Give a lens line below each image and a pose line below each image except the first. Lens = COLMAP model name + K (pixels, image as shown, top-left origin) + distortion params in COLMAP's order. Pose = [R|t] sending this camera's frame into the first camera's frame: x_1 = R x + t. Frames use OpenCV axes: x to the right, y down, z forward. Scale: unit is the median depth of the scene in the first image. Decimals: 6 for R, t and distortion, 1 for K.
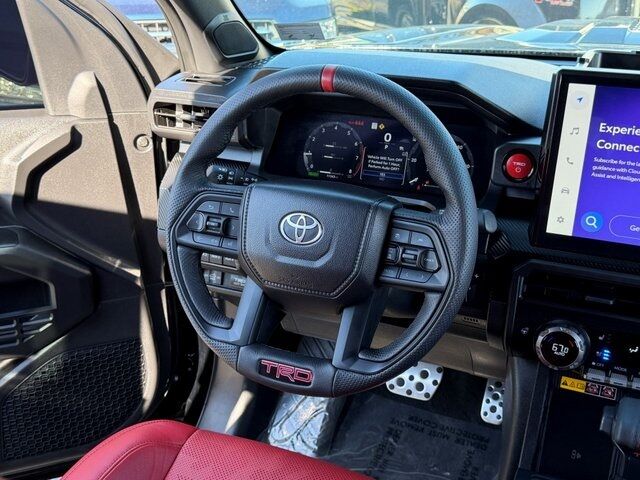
lens RADIAL K [[758.5, 0, 320.0], [0, 758.5, 240.0], [0, 0, 1]] dist [0.094638, -0.043329]
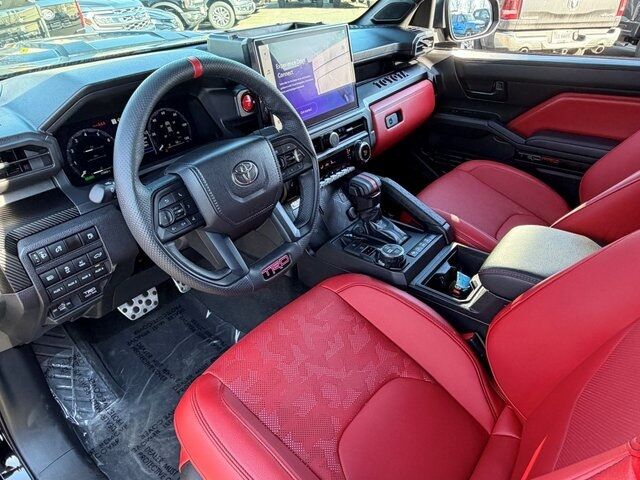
lens RADIAL K [[449.5, 0, 320.0], [0, 449.5, 240.0], [0, 0, 1]] dist [0.000391, 0.000198]
pose [[0.226606, -0.504378, 0.833218, -0.682941], [0.400582, 0.828033, 0.392295, -0.168448], [-0.887797, 0.244876, 0.389682, 0.527852]]
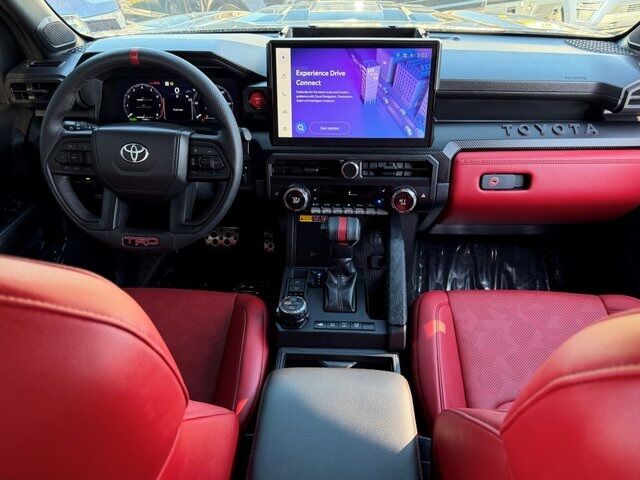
lens RADIAL K [[490.7, 0, 320.0], [0, 490.7, 240.0], [0, 0, 1]] dist [0.113141, -0.208522]
pose [[0.932440, -0.196660, 0.303119, -0.010958], [0.144906, 0.972019, 0.184882, 0.024139], [-0.330996, -0.128468, 0.934846, -0.136389]]
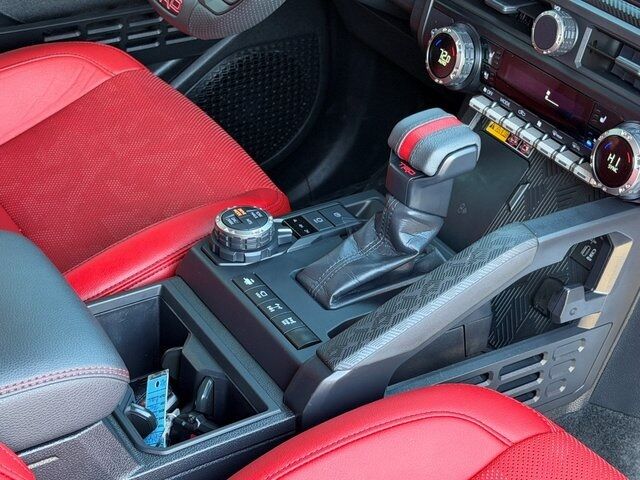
lens RADIAL K [[1261.7, 0, 320.0], [0, 1261.7, 240.0], [0, 0, 1]] dist [0.095719, 0.139699]
pose [[0.821126, 0.335018, -0.462077, 0.826200], [-0.266680, 0.940996, 0.208348, 0.076709], [0.504613, -0.047853, 0.862018, -0.196851]]
